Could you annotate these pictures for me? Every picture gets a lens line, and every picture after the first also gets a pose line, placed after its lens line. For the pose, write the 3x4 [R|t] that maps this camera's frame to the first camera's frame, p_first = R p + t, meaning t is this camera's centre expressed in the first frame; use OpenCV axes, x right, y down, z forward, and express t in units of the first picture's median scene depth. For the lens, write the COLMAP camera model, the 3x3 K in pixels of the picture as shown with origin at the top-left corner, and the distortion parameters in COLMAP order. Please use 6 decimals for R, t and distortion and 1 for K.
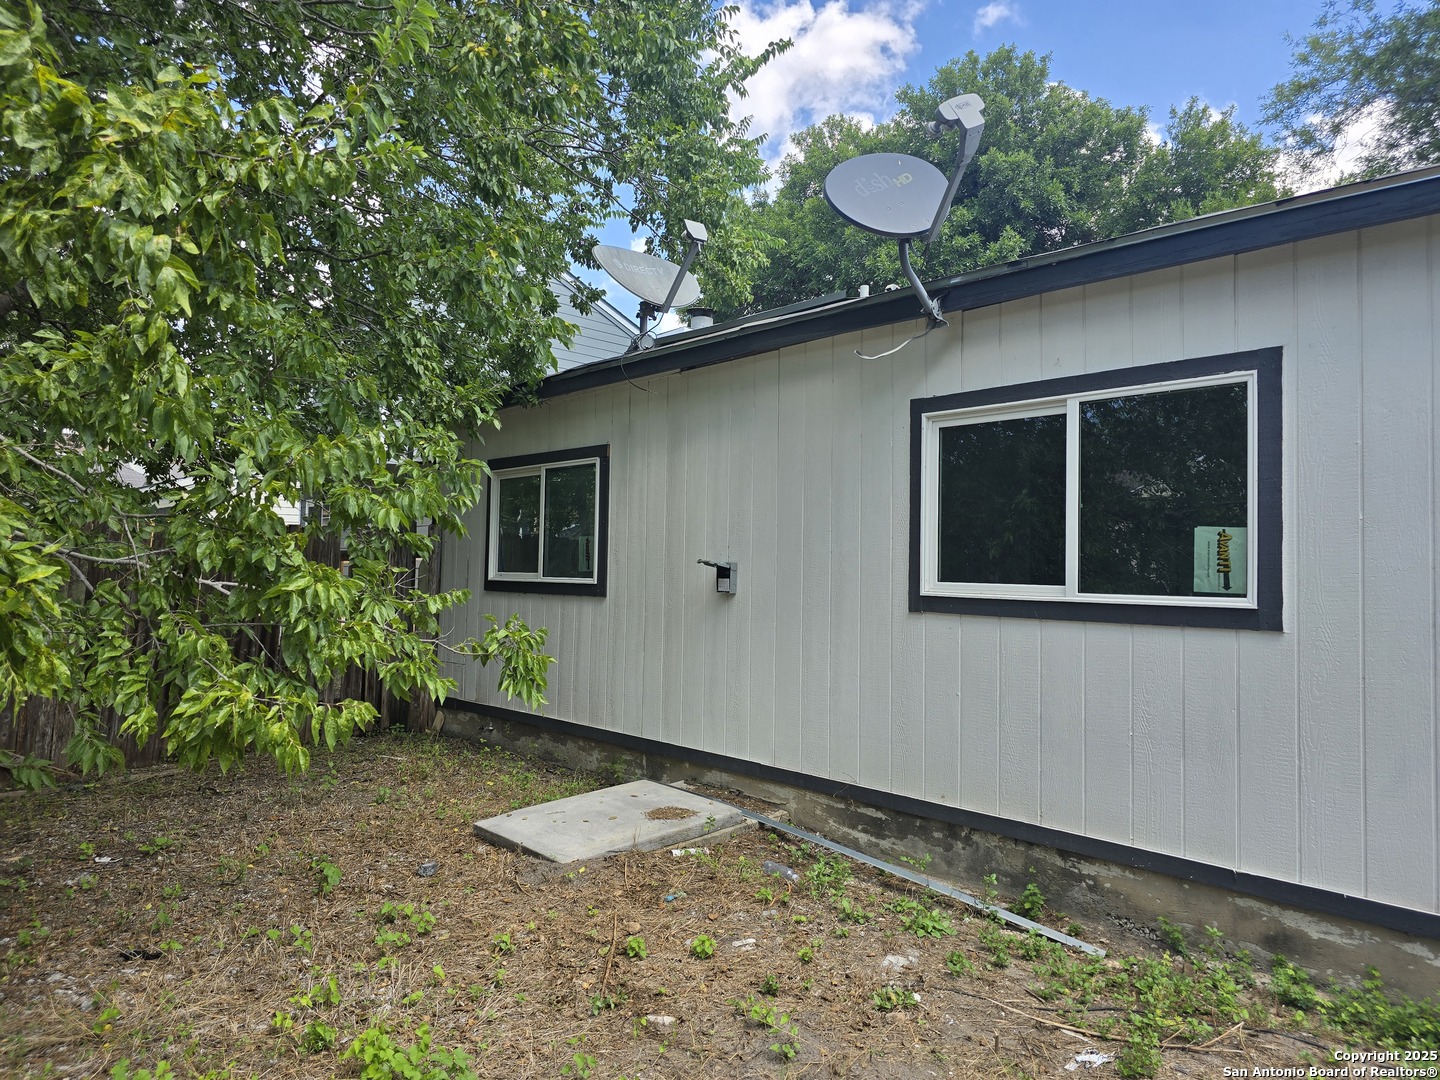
lens RADIAL K [[966.7, 0, 722.3], [0, 966.7, 533.9], [0, 0, 1]] dist [0.072118, -0.061843]
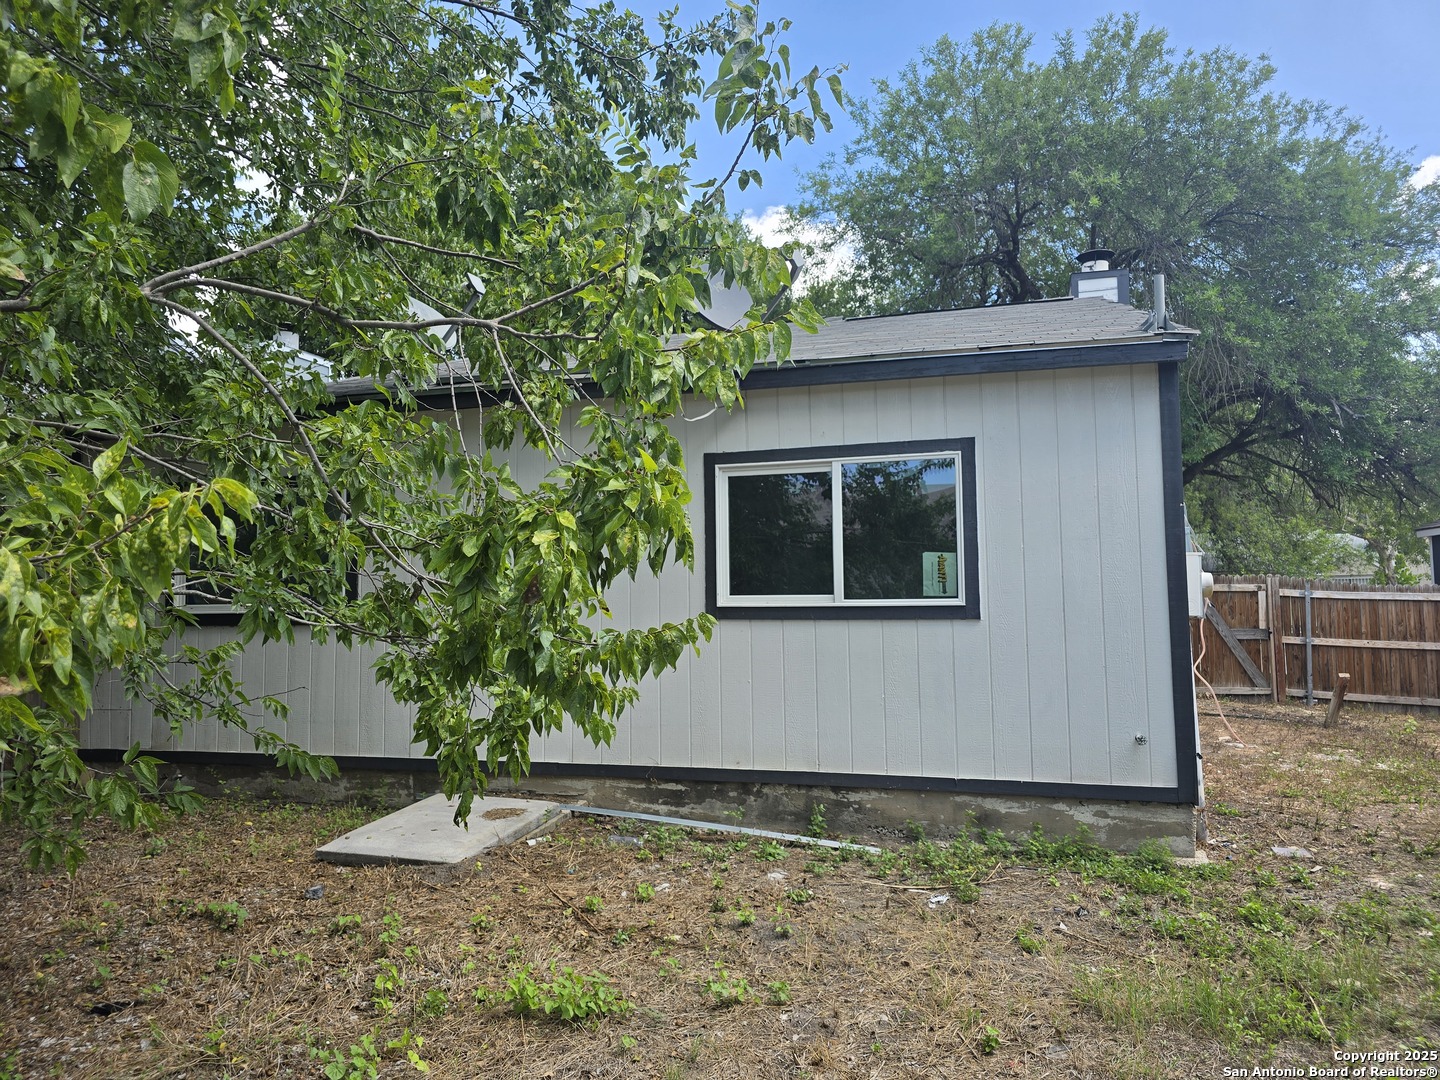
lens RADIAL K [[966.7, 0, 722.3], [0, 966.7, 533.9], [0, 0, 1]] dist [0.072118, -0.061843]
pose [[0.864201, 0.004417, 0.503128, -0.497103], [0.008923, 0.999670, -0.024102, -0.002371], [-0.503068, 0.025319, 0.863876, -0.117393]]
